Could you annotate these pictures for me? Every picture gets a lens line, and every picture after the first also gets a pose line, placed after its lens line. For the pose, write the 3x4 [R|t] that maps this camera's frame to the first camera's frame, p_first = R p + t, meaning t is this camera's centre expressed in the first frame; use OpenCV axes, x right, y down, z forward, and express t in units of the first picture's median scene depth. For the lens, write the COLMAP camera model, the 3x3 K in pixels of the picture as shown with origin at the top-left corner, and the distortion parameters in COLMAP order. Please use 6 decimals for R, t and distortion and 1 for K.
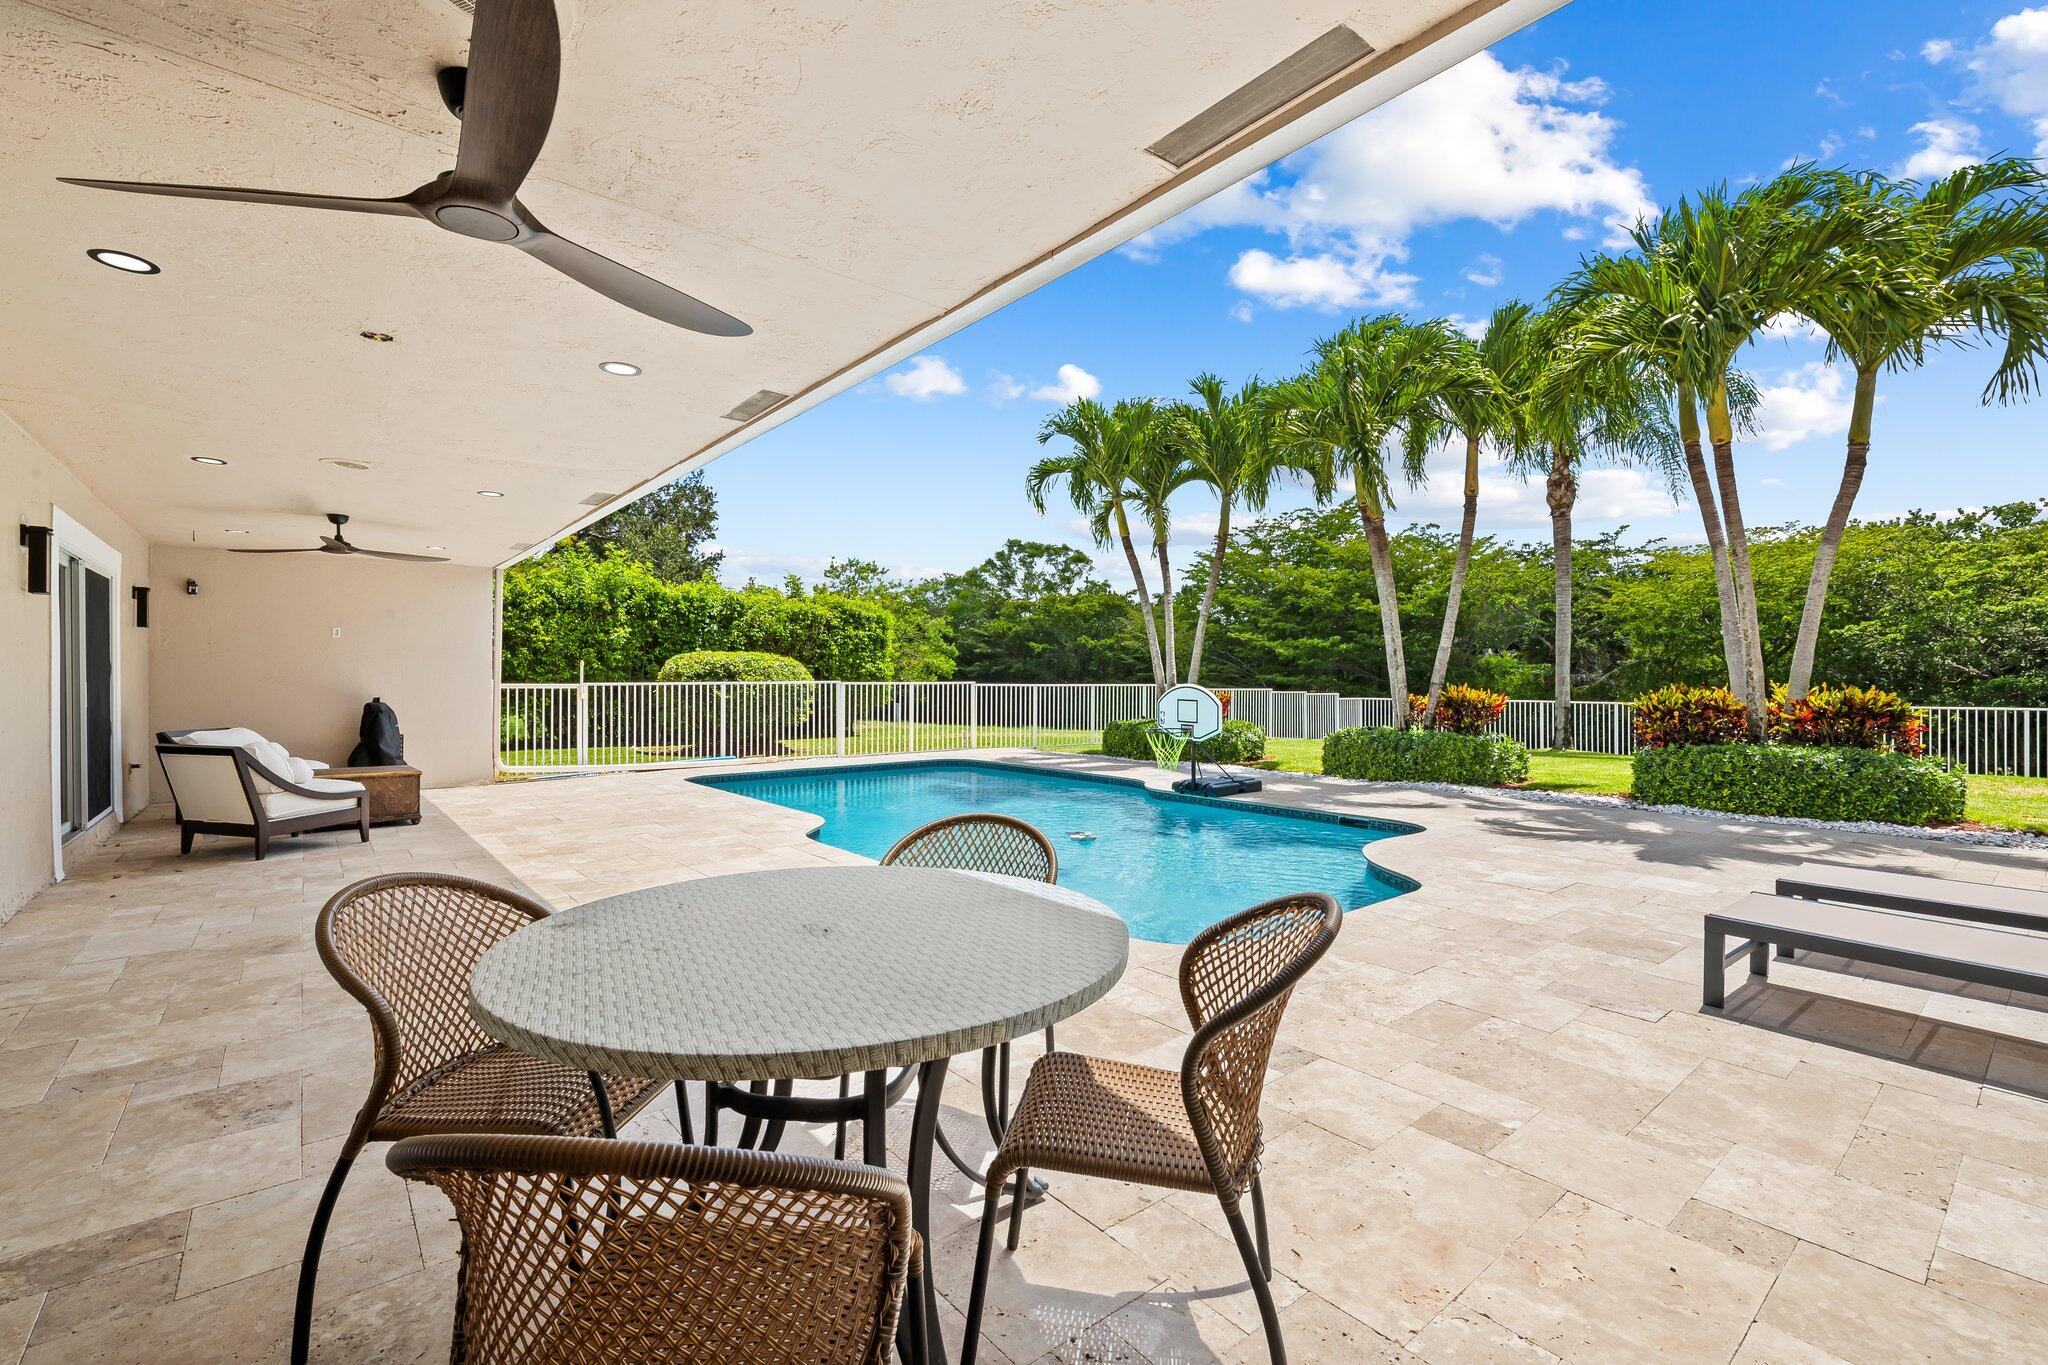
lens RADIAL K [[894.5, 0, 1018.9], [0, 894.5, 680.9], [0, 0, 1]] dist [-0.005005, -0.000936]
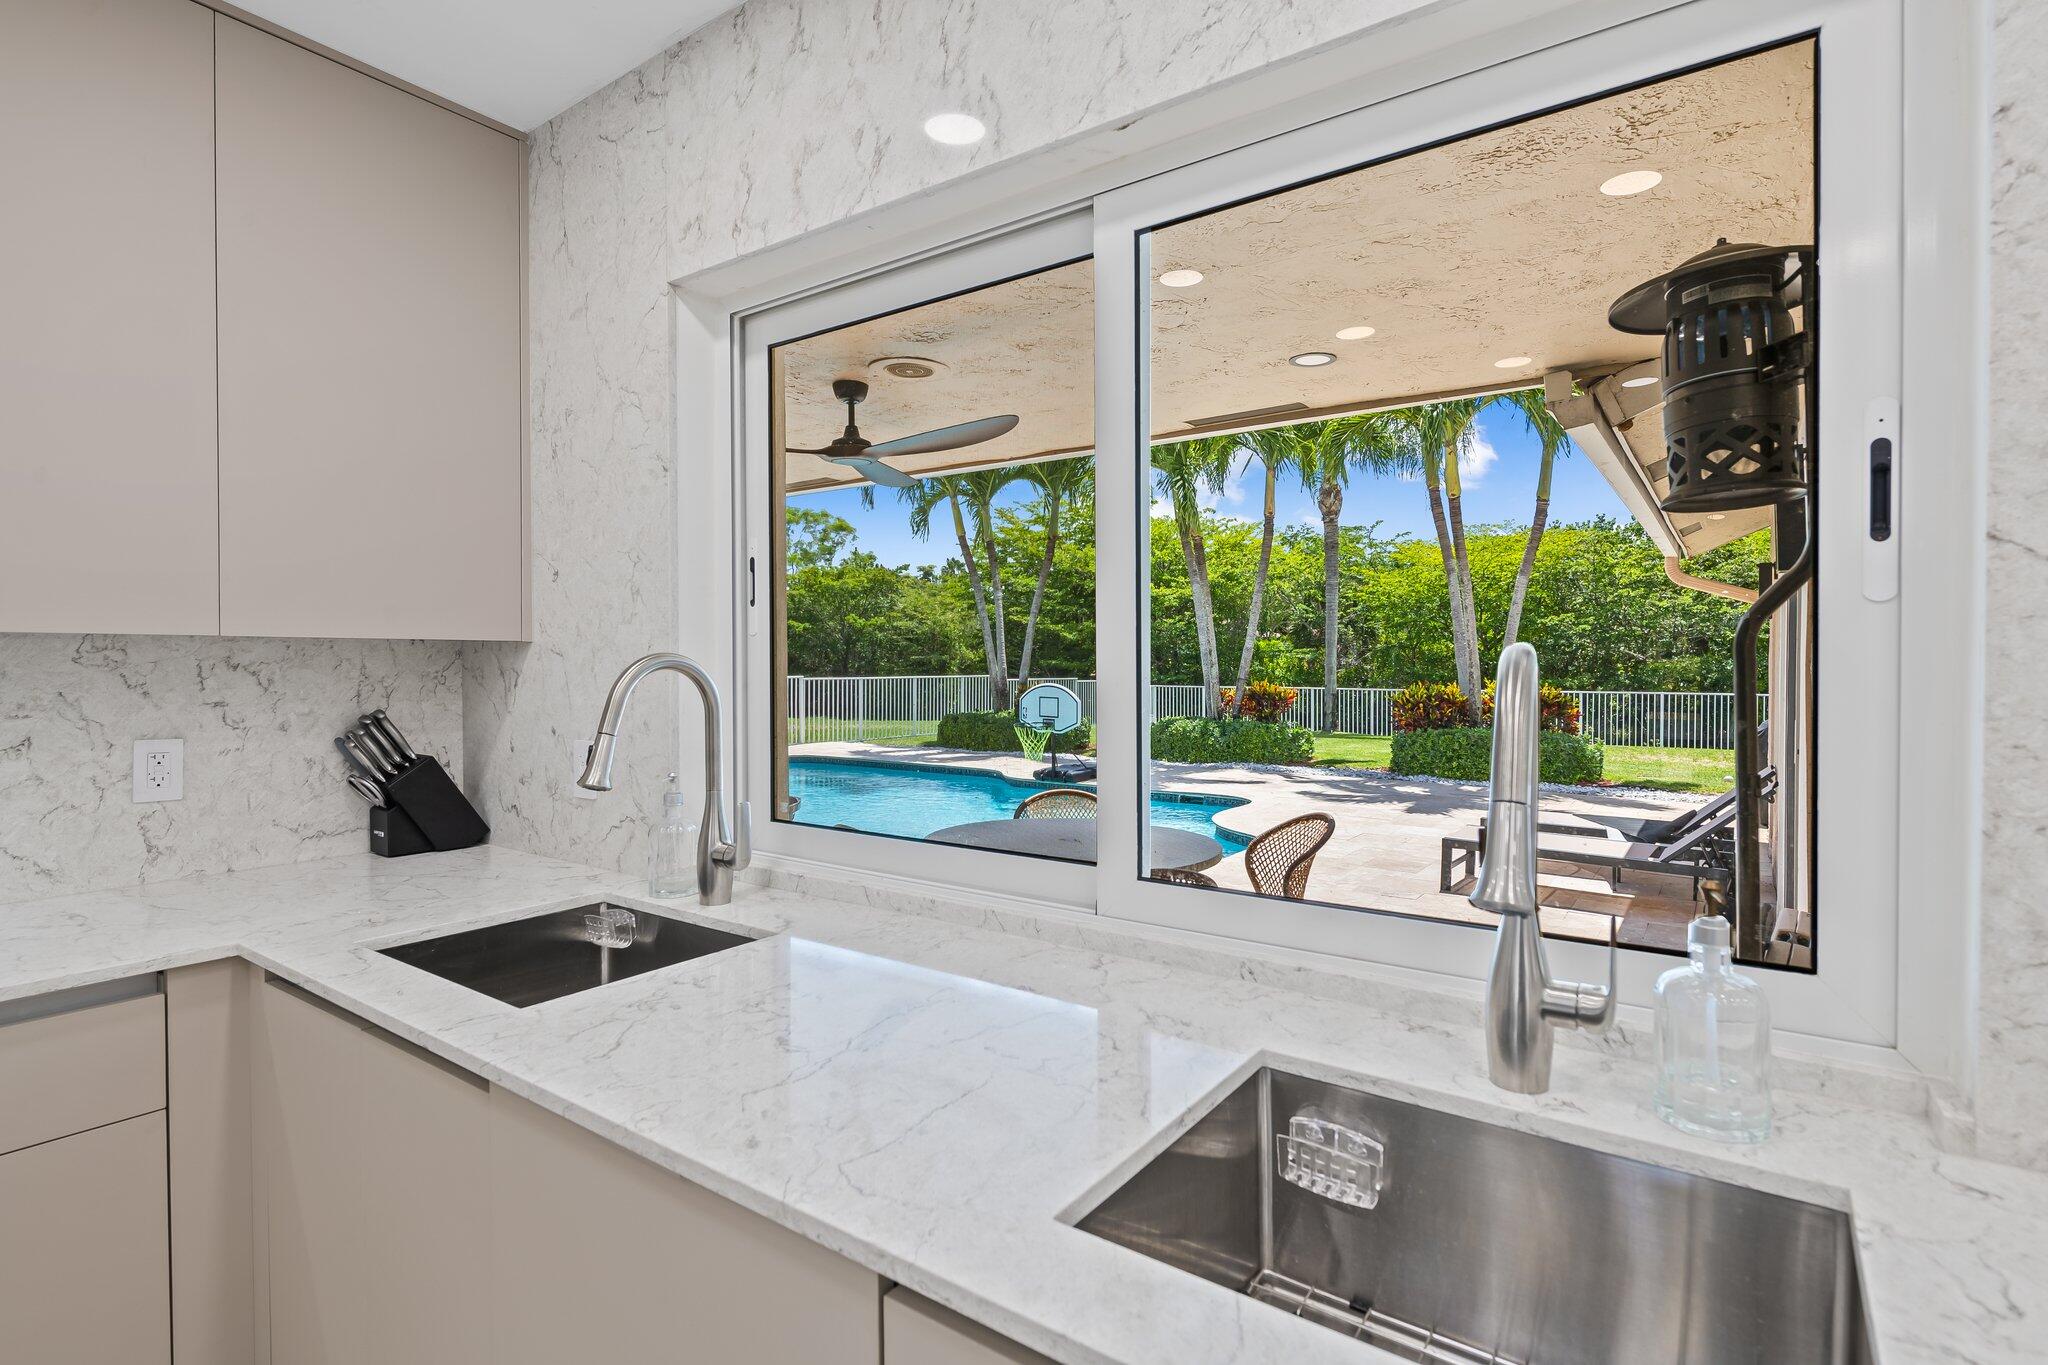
lens RADIAL K [[1010.6, 0, 1020.3], [0, 1010.6, 684.7], [0, 0, 1]] dist [-0.004583, -0.002596]
pose [[0.965860, -0.008057, 0.258941, -0.104946], [0.001672, 0.999689, 0.024869, -0.015790], [-0.259061, -0.023587, 0.965573, -0.133926]]
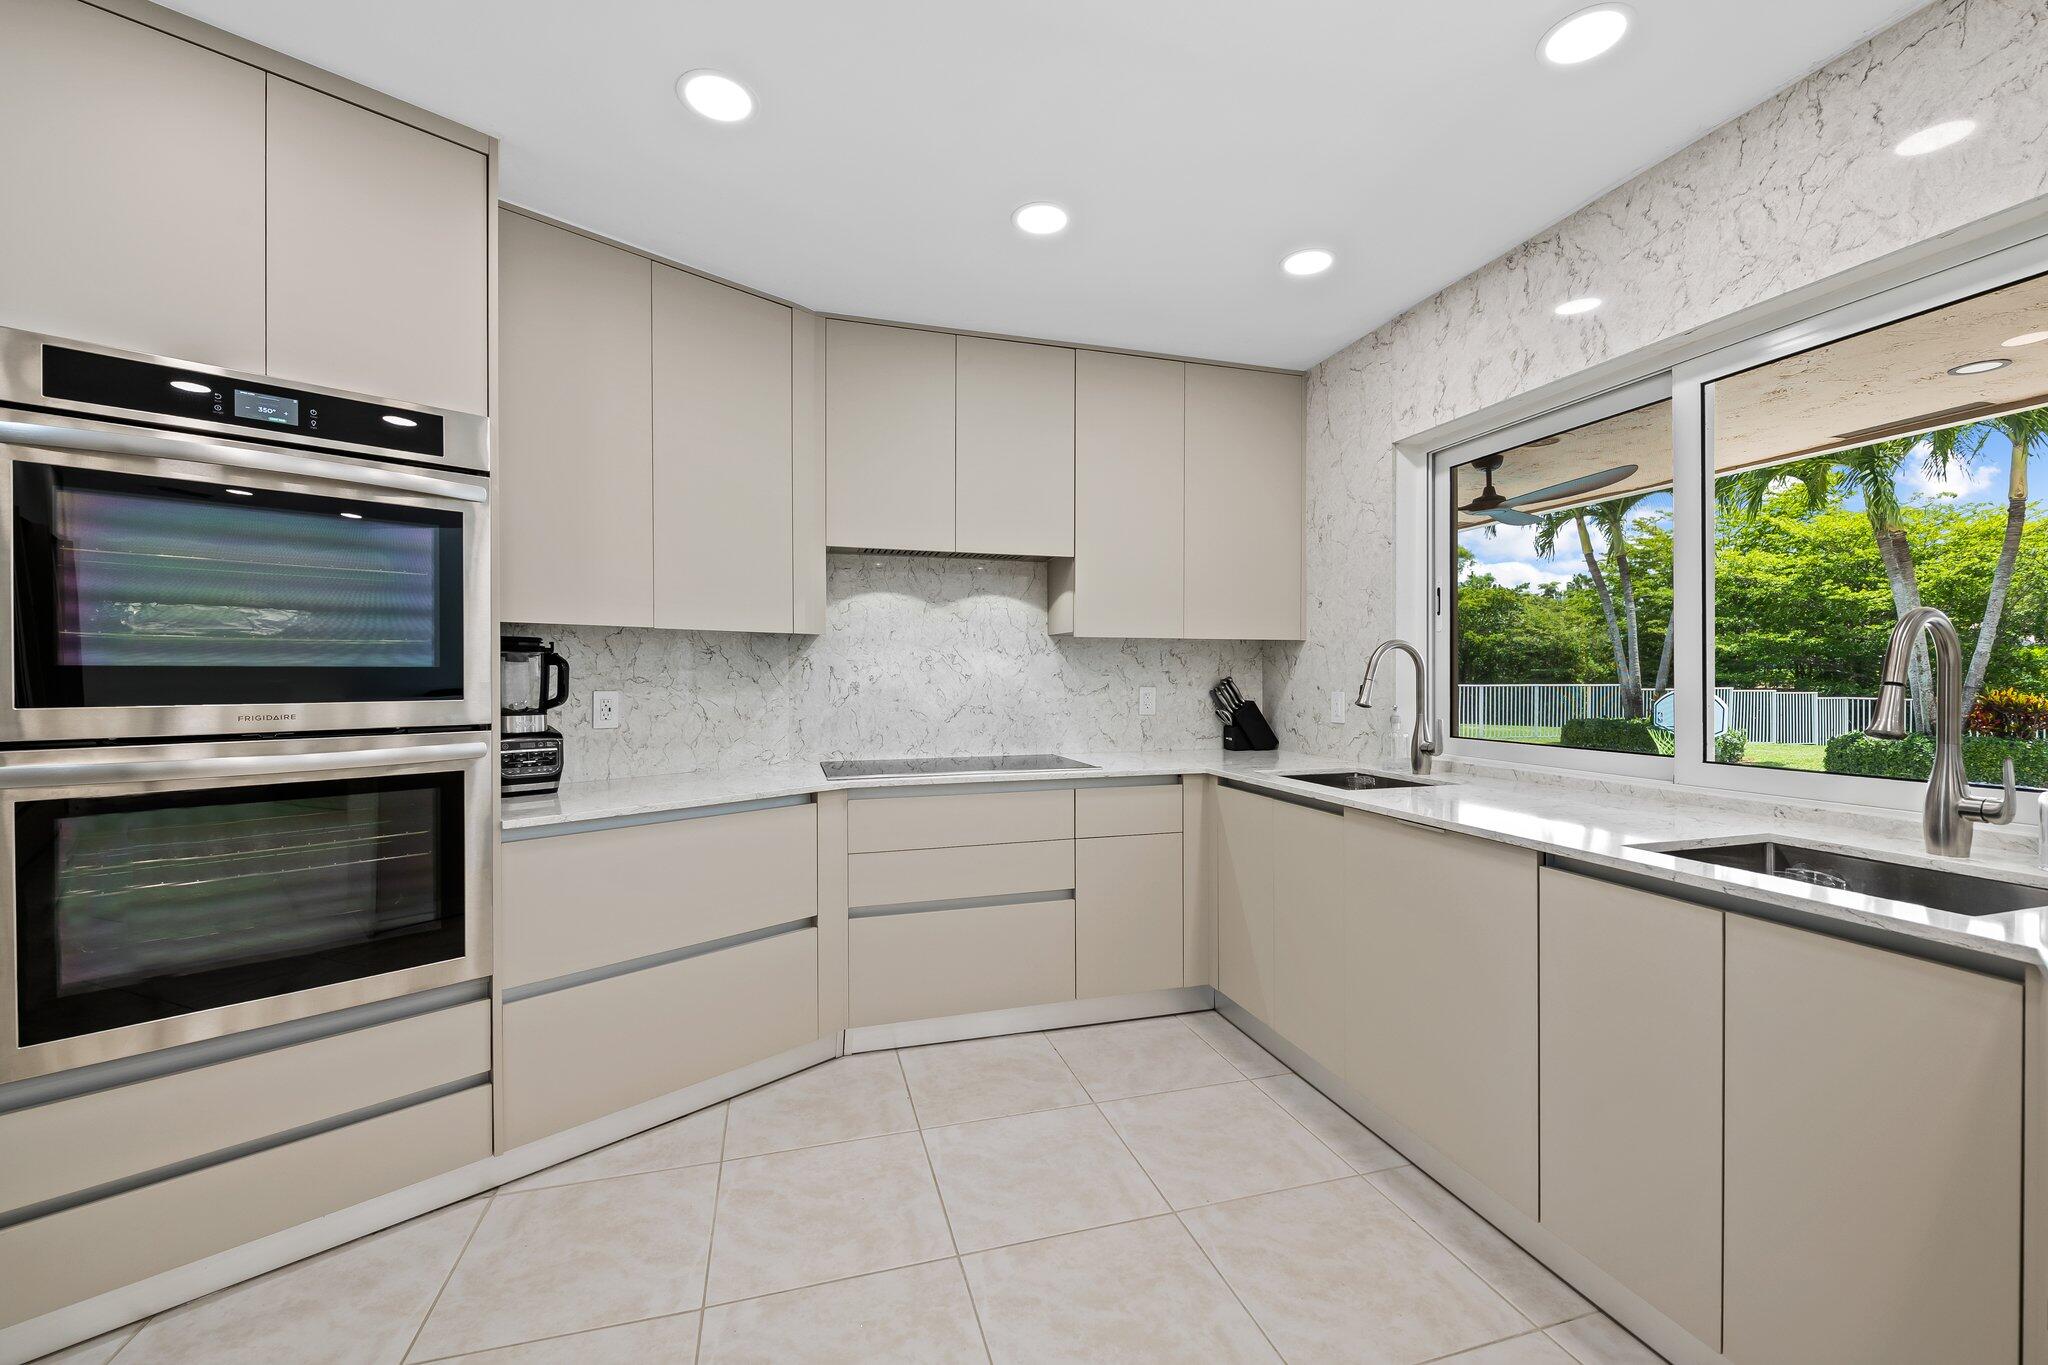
lens RADIAL K [[836.4, 0, 1017.5], [0, 836.4, 684.2], [0, 0, 1]] dist [-0.002443, -0.002466]
pose [[0.922370, -0.000290, -0.386308, -0.117726], [0.003886, 0.999956, 0.008526, -0.009871], [0.386289, -0.009365, 0.922330, -0.202083]]
